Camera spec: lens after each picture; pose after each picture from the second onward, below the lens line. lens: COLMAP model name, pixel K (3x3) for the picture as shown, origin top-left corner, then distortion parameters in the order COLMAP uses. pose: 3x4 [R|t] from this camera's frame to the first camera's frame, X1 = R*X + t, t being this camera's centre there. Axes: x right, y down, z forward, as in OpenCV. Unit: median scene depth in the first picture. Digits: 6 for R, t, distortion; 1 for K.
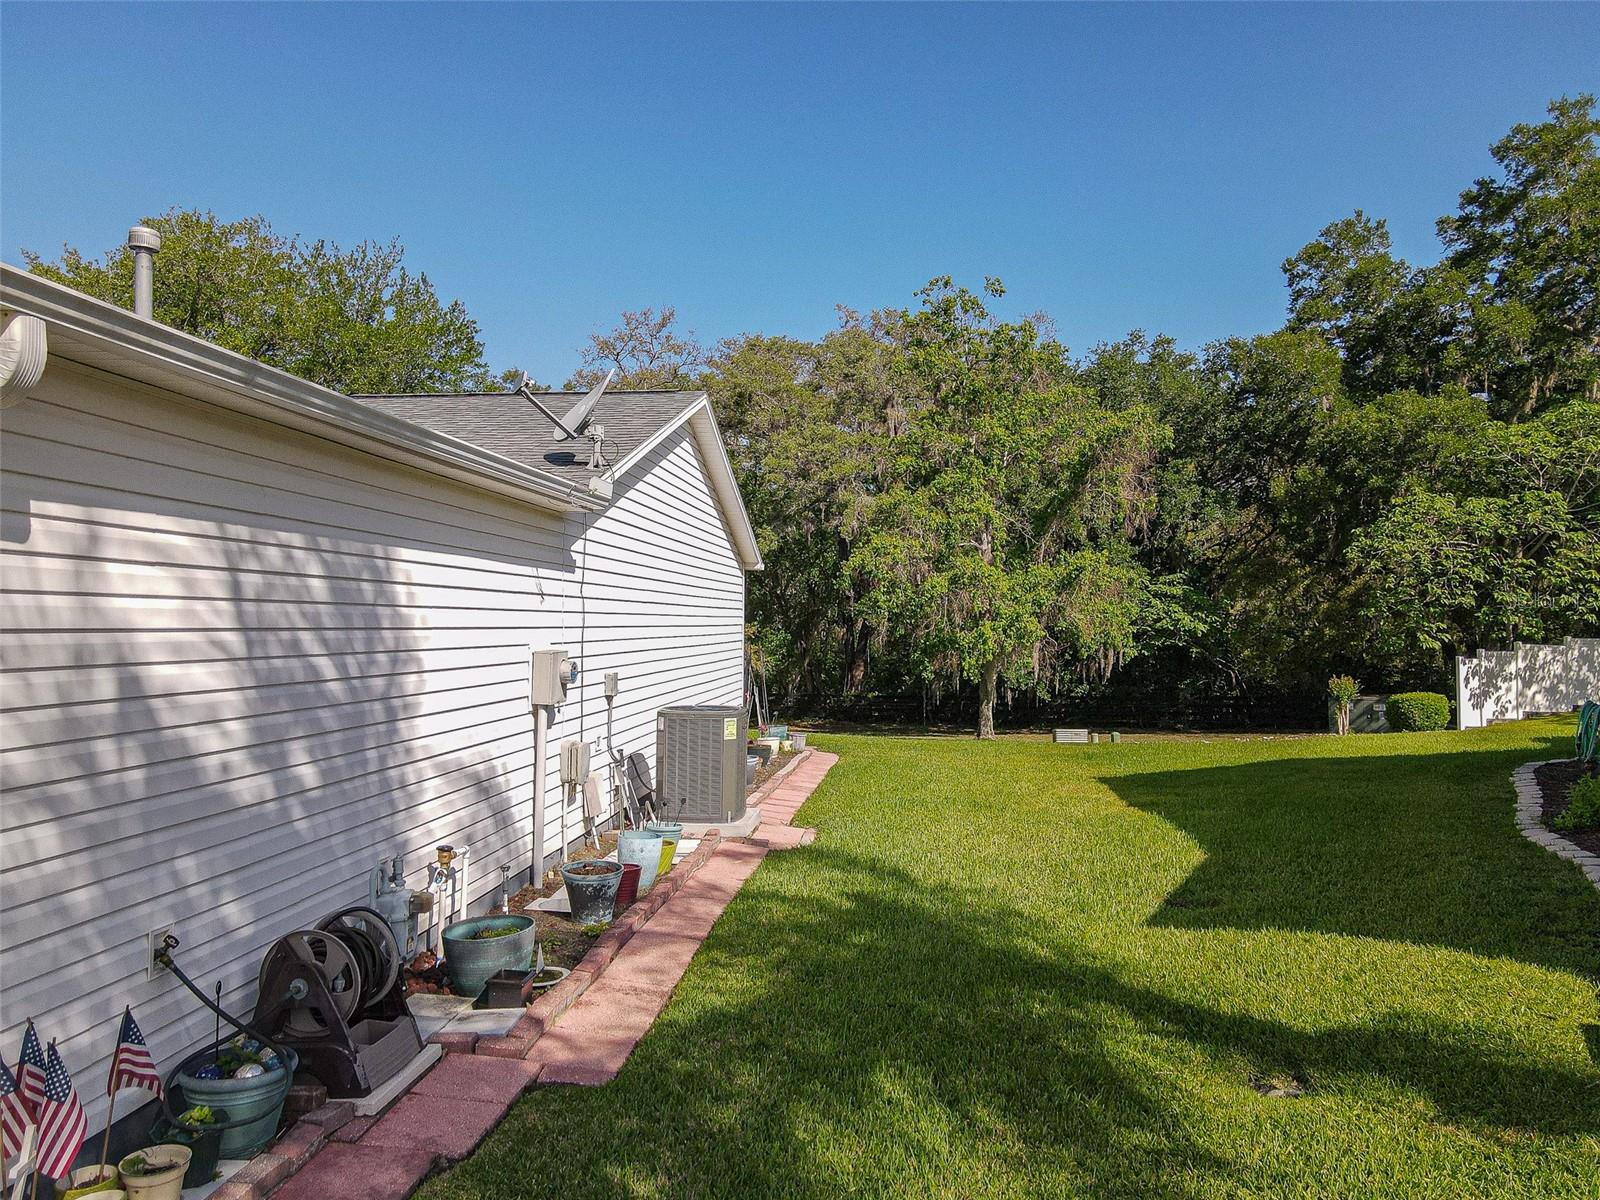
lens RADIAL K [[1195.9, 0, 796.2], [0, 1195.9, 605.0], [0, 0, 1]] dist [0.007034, 0.007744]
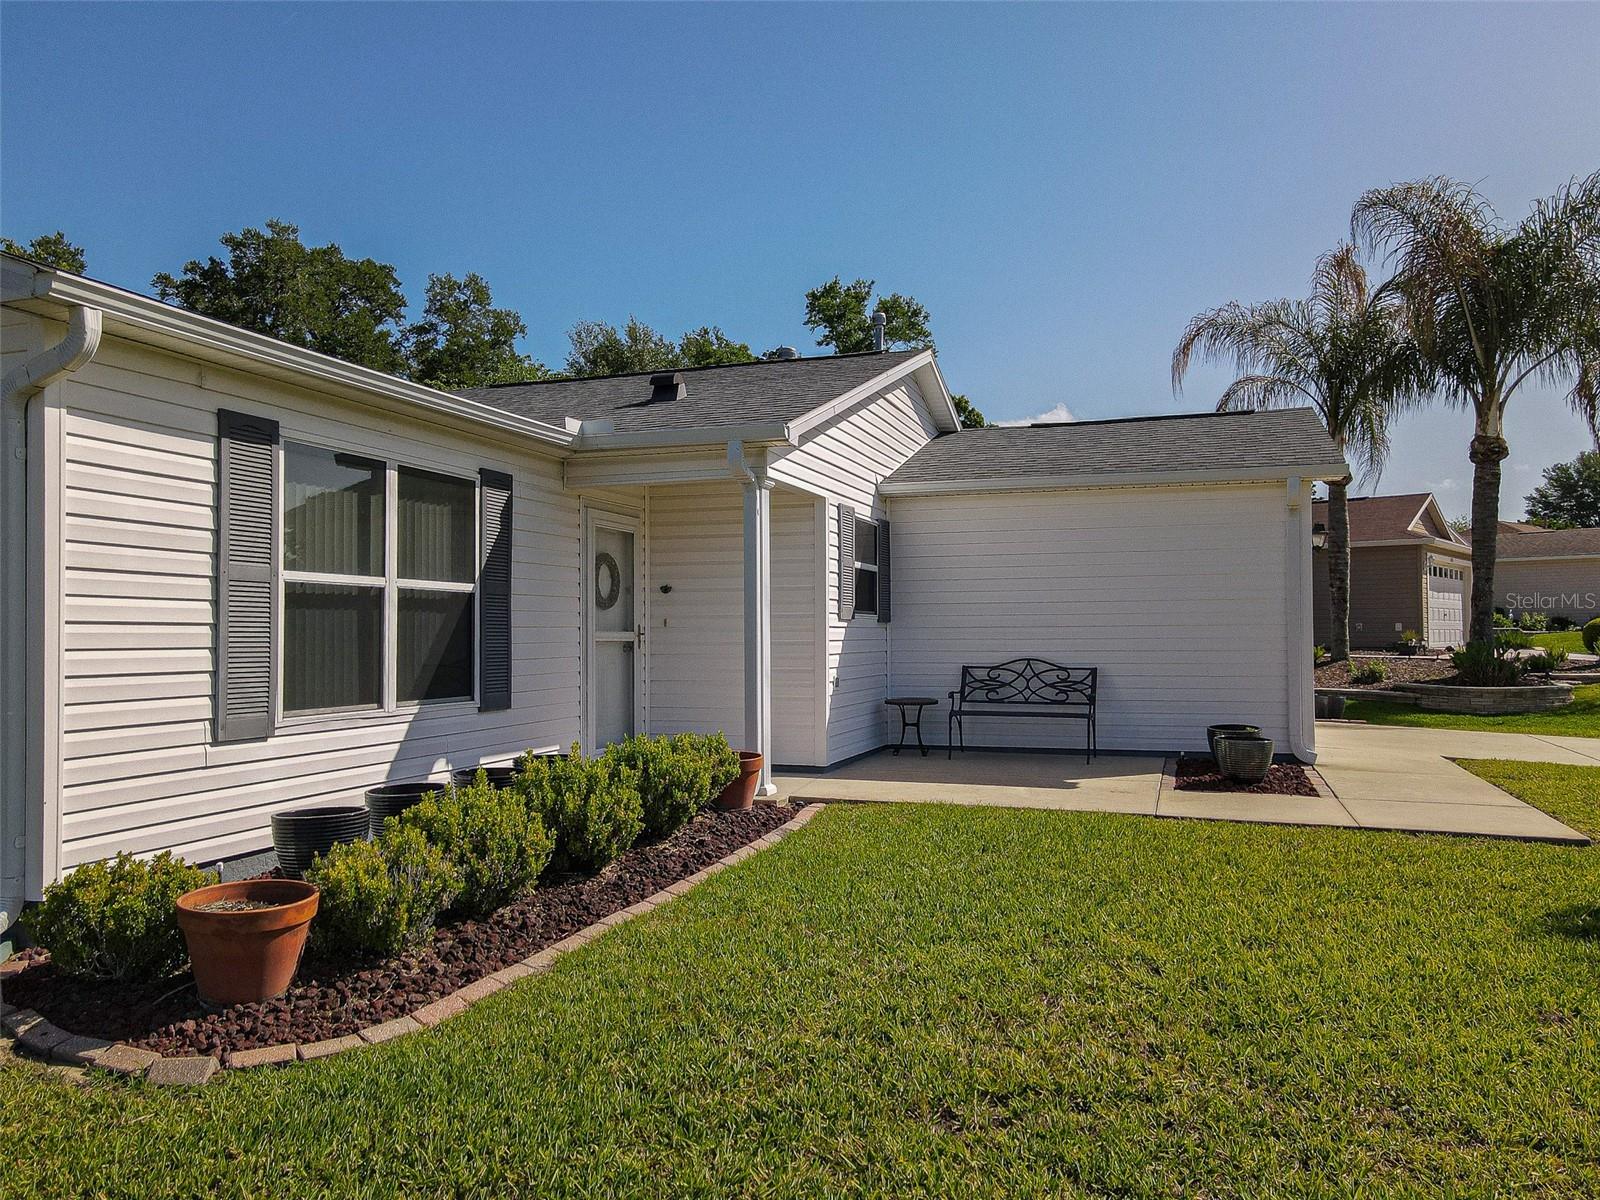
lens RADIAL K [[1188.9, 0, 796.6], [0, 1188.9, 605.6], [0, 0, 1]] dist [-0.004275, 0.027947]
pose [[0.219524, 0.015488, 0.975484, -0.502637], [-0.011227, 0.999848, -0.013349, 0.010307], [-0.975542, -0.008022, 0.219665, 0.155026]]
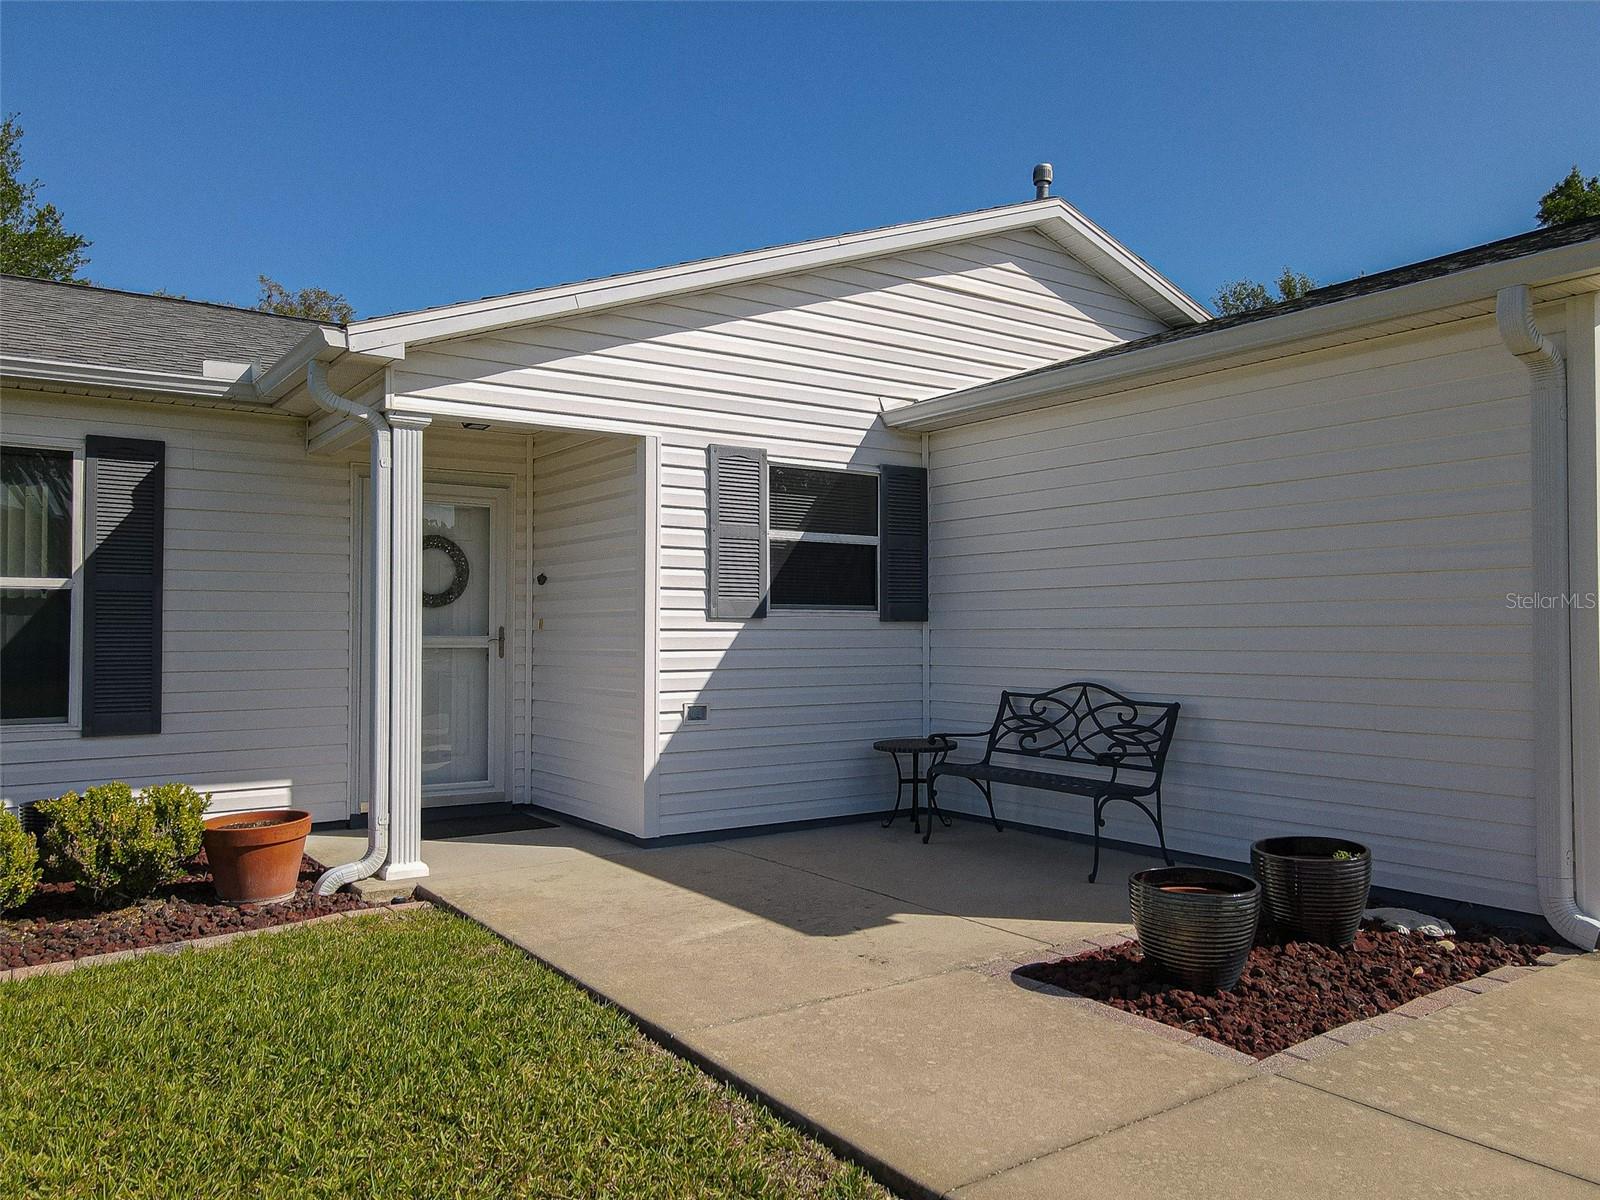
lens RADIAL K [[1177.1, 0, 796.3], [0, 1177.1, 608.9], [0, 0, 1]] dist [0.001017, 0.013556]
pose [[0.756291, 0.004954, 0.654217, -0.344782], [-0.003509, 0.999988, -0.003516, 0.008918], [-0.654226, 0.000363, 0.756299, 0.062247]]
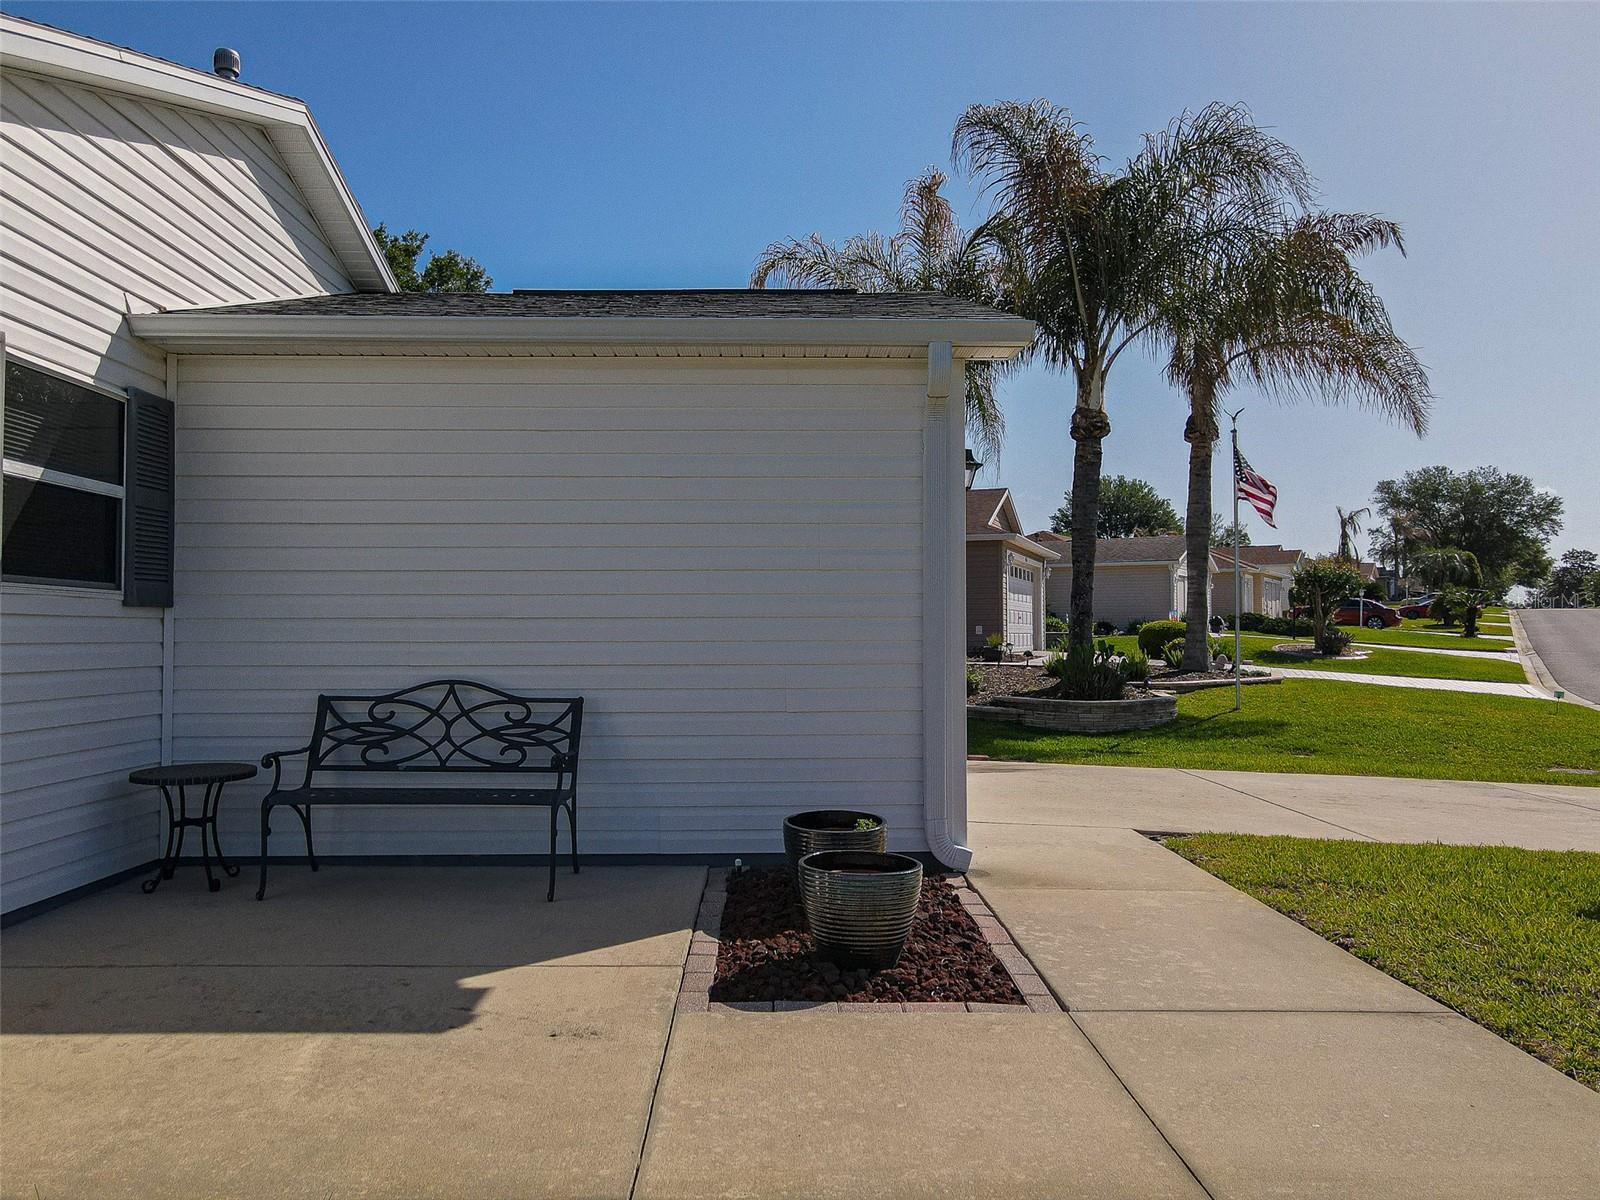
lens RADIAL K [[1177.1, 0, 796.3], [0, 1177.1, 608.9], [0, 0, 1]] dist [0.001017, 0.013556]
pose [[-0.124158, 0.016427, 0.992126, -0.354798], [-0.017146, 0.999678, -0.018698, 0.011858], [-0.992114, -0.019332, -0.123836, 0.139041]]
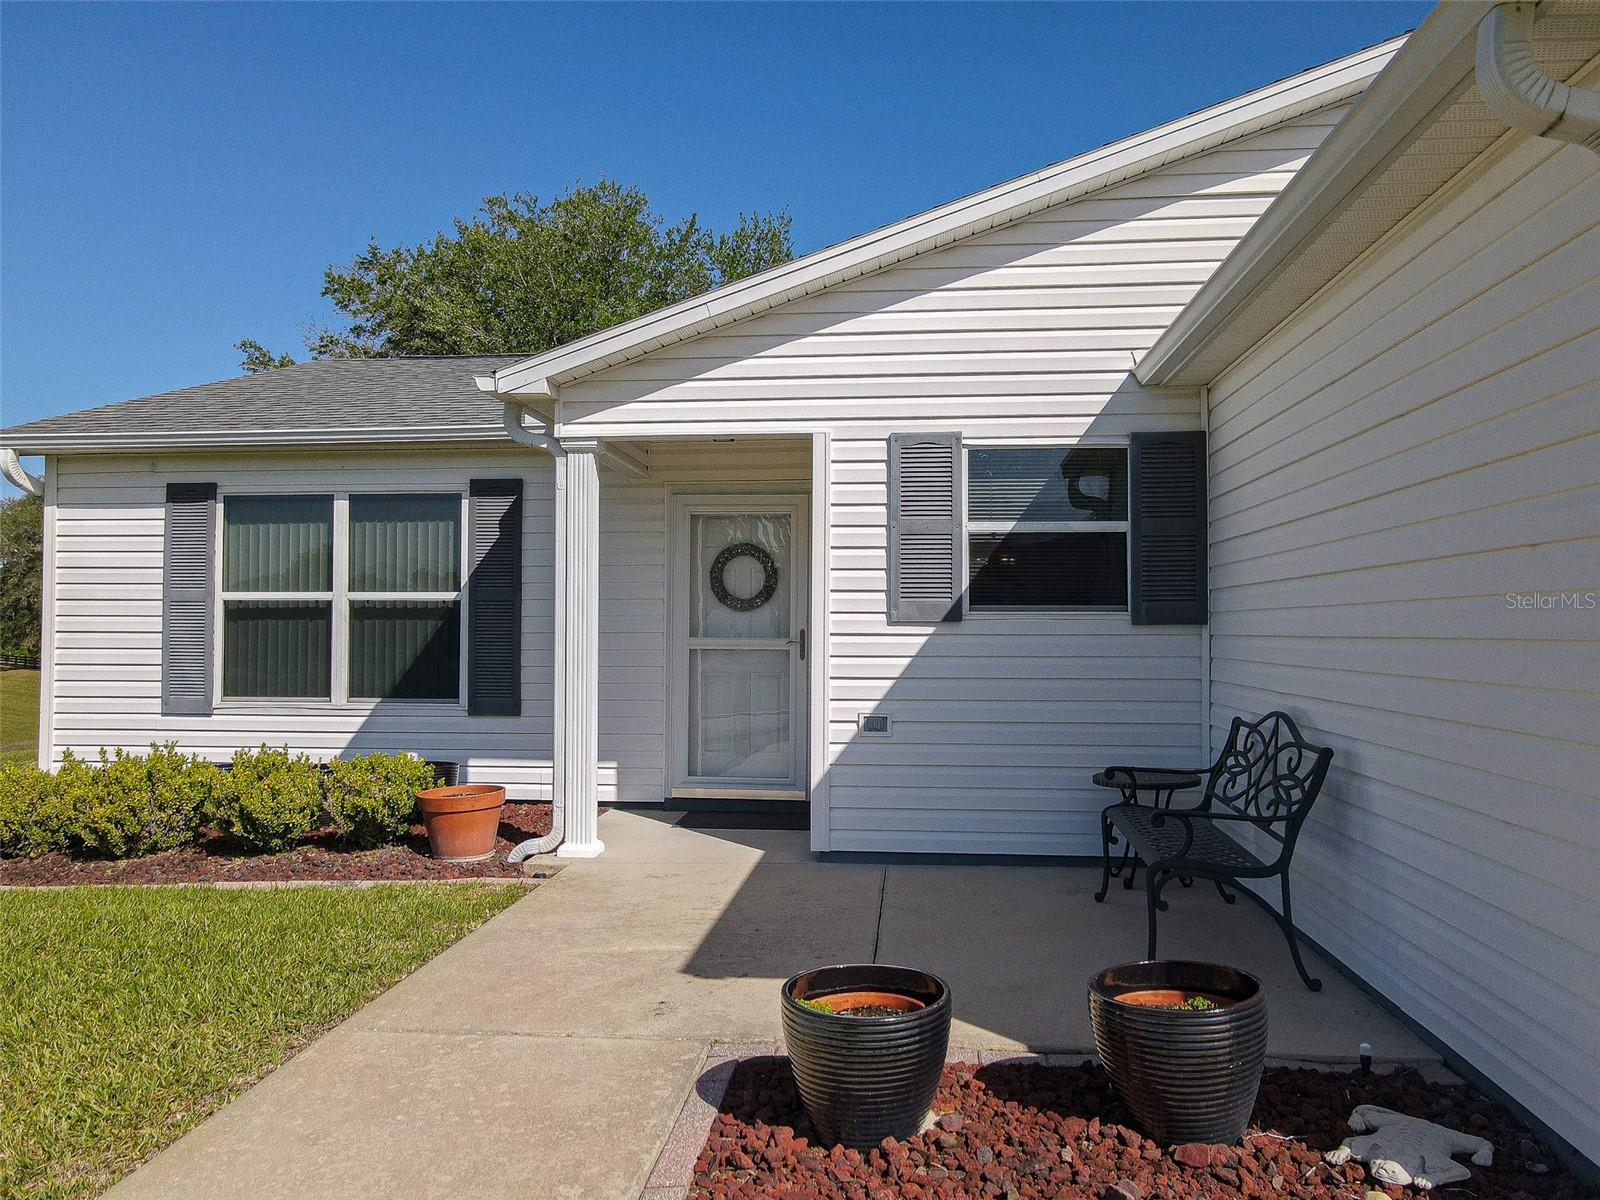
lens RADIAL K [[1168.7, 0, 797.9], [0, 1168.7, 613.4], [0, 0, 1]] dist [0.003834, 0.024104]
pose [[0.999984, -0.005571, 0.000922, -0.252050], [0.005568, 0.999980, 0.003058, 0.007966], [-0.000939, -0.003053, 0.999995, 0.042309]]
